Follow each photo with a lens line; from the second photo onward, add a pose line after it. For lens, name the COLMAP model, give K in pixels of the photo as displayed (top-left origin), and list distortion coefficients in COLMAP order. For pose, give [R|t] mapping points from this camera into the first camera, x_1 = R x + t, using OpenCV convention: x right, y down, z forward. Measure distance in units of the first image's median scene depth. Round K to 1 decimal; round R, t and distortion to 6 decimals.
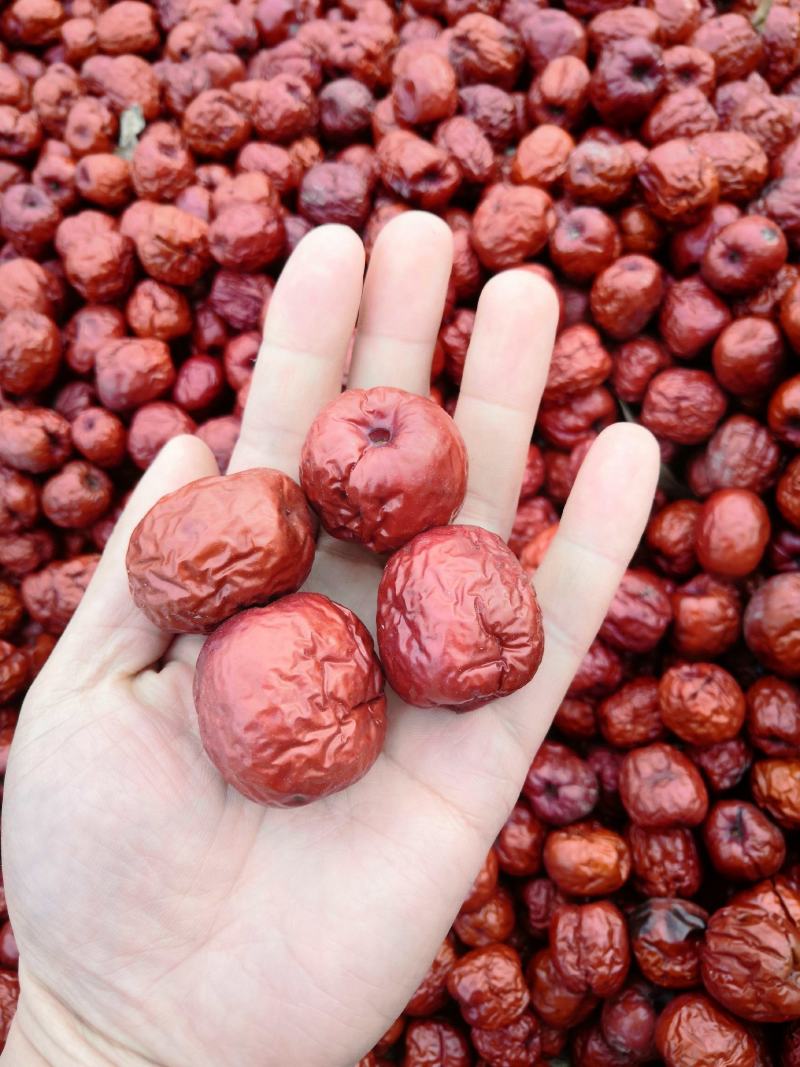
lens RADIAL K [[882.8, 0, 433.3], [0, 882.8, 535.1], [0, 0, 1]] dist [-0.066894, 0.095869]
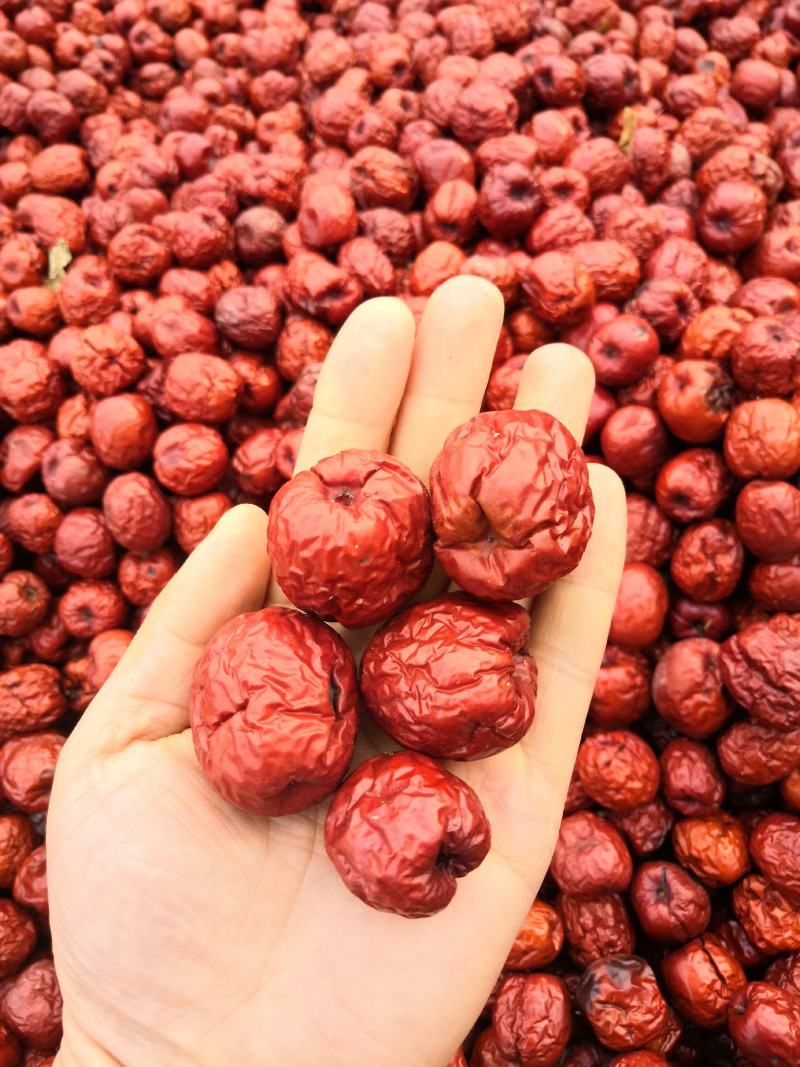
lens RADIAL K [[882.8, 0, 433.3], [0, 882.8, 535.1], [0, 0, 1]] dist [-0.066894, 0.095869]
pose [[0.997378, -0.061410, 0.038274, 0.058963], [0.064761, 0.993507, -0.093538, -0.002415], [-0.032281, 0.095772, 0.994880, -0.058492]]
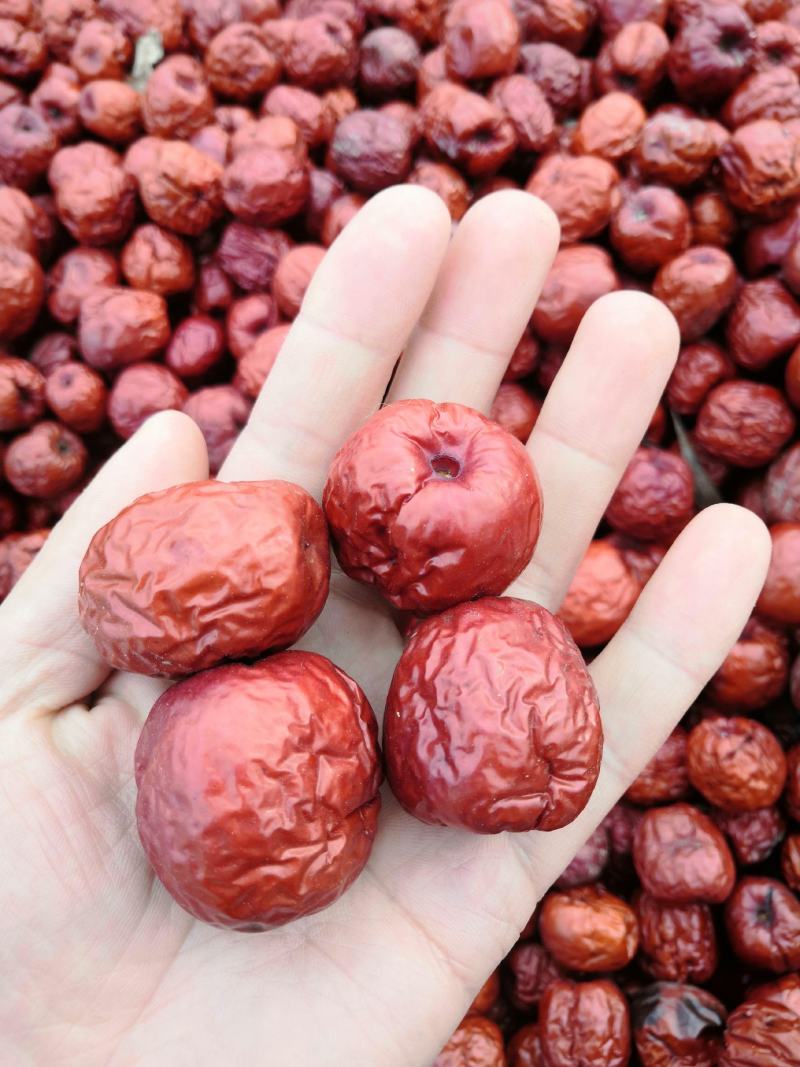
lens RADIAL K [[884.0, 0, 432.5], [0, 884.0, 536.7], [0, 0, 1]] dist [-0.063626, 0.078678]
pose [[0.995549, 0.092775, 0.016560, -0.029767], [-0.092706, 0.995682, -0.004900, -0.001134], [-0.016943, 0.003343, 0.999851, 0.122796]]
